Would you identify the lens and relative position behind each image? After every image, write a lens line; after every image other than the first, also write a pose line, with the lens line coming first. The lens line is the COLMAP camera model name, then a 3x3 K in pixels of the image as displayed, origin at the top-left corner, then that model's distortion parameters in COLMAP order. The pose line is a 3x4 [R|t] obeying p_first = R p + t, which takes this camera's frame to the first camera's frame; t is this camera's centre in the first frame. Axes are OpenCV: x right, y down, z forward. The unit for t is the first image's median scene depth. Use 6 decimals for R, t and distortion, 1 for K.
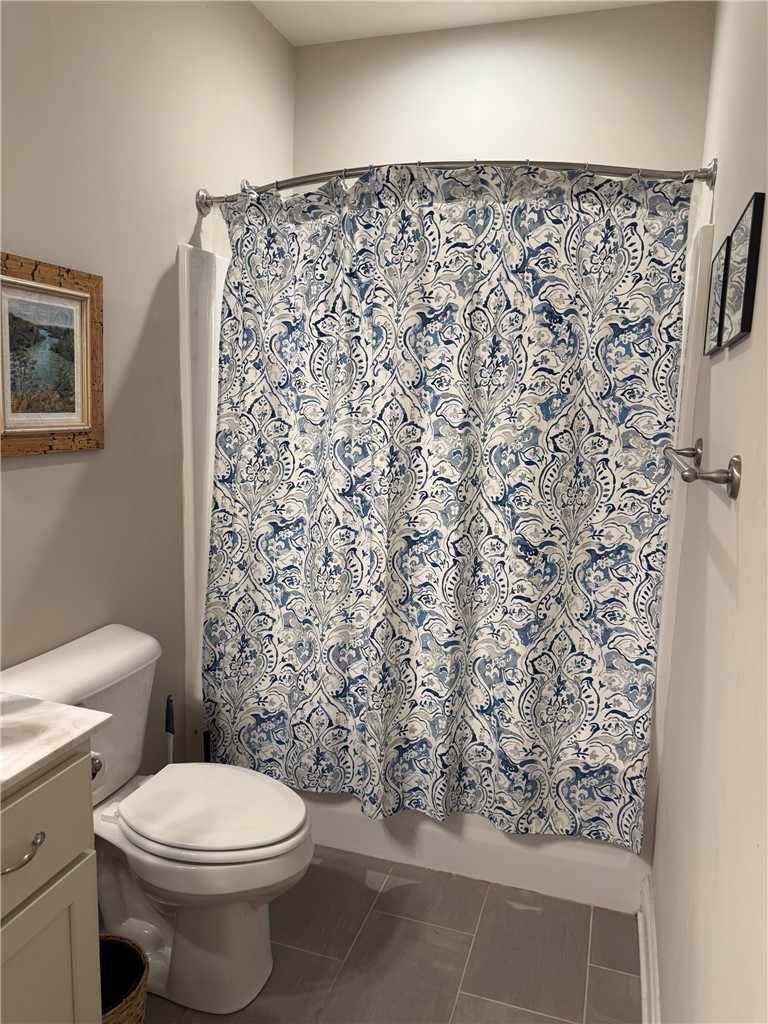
lens RADIAL K [[725.5, 0, 371.5], [0, 725.5, 509.4], [0, 0, 1]] dist [0.056361, -0.071232]
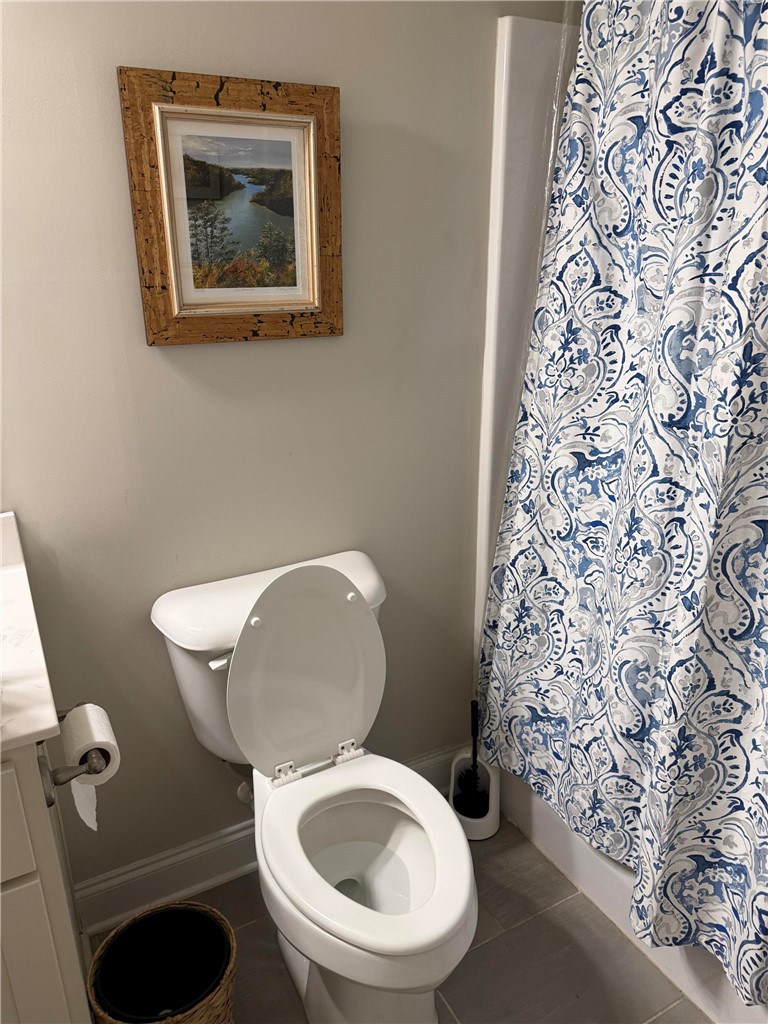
lens RADIAL K [[725.5, 0, 347.8], [0, 725.5, 506.2], [0, 0, 1]] dist [0.056361, -0.071232]
pose [[0.727570, 0.186932, -0.660075, 0.167153], [-0.070709, 0.977470, 0.198878, -0.053661], [0.682380, -0.098024, 0.724395, 0.395015]]
